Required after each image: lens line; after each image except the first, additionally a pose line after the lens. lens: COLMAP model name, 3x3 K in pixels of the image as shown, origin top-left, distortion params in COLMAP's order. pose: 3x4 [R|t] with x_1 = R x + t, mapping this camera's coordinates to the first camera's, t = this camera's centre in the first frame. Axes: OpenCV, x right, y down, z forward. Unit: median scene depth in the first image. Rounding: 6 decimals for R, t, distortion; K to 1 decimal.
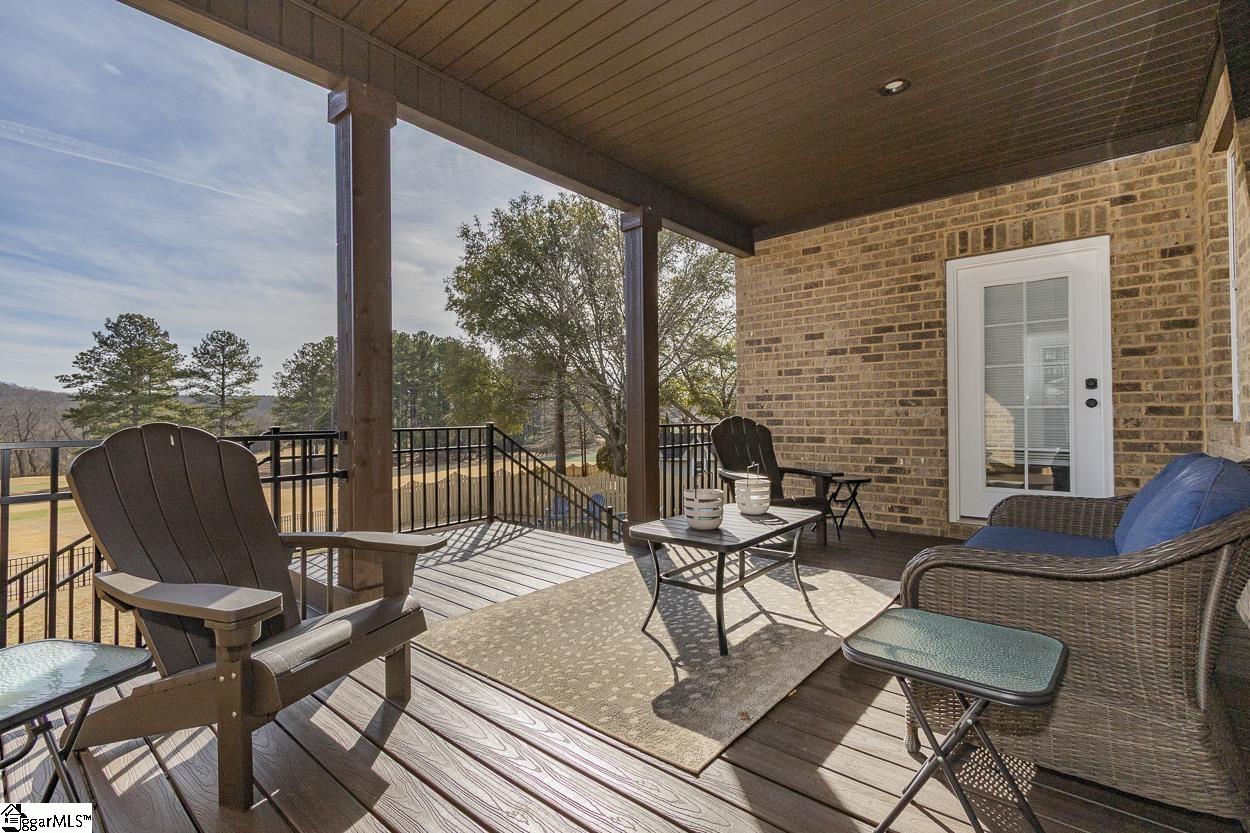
lens RADIAL K [[575.8, 0, 625.0], [0, 575.8, 416.5], [0, 0, 1]] dist [-0.001073, 0.000024]
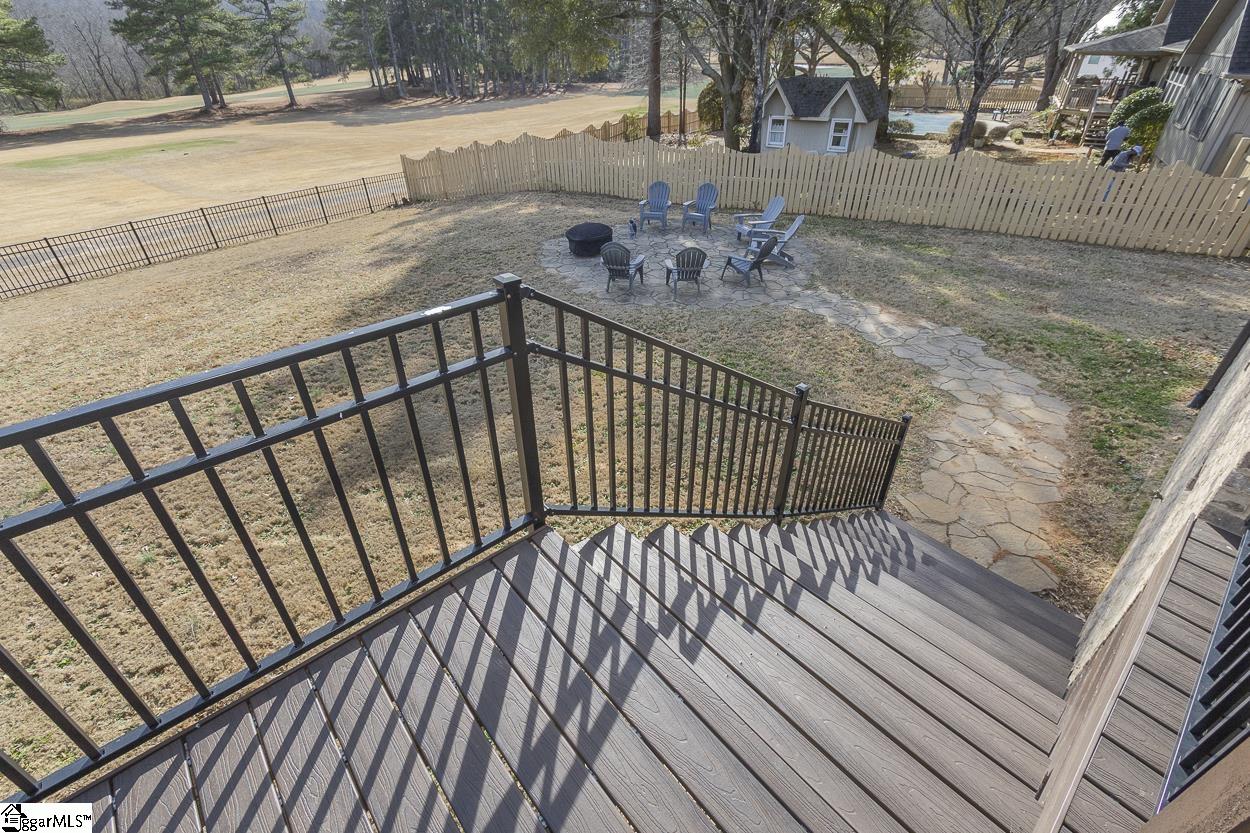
lens RADIAL K [[575.8, 0, 625.0], [0, 575.8, 416.5], [0, 0, 1]] dist [-0.001073, 0.000024]
pose [[0.988786, 0.088851, -0.120032, -0.020536], [-0.007215, 0.831237, 0.555871, -0.014249], [0.149165, -0.548771, 0.822557, 0.111484]]
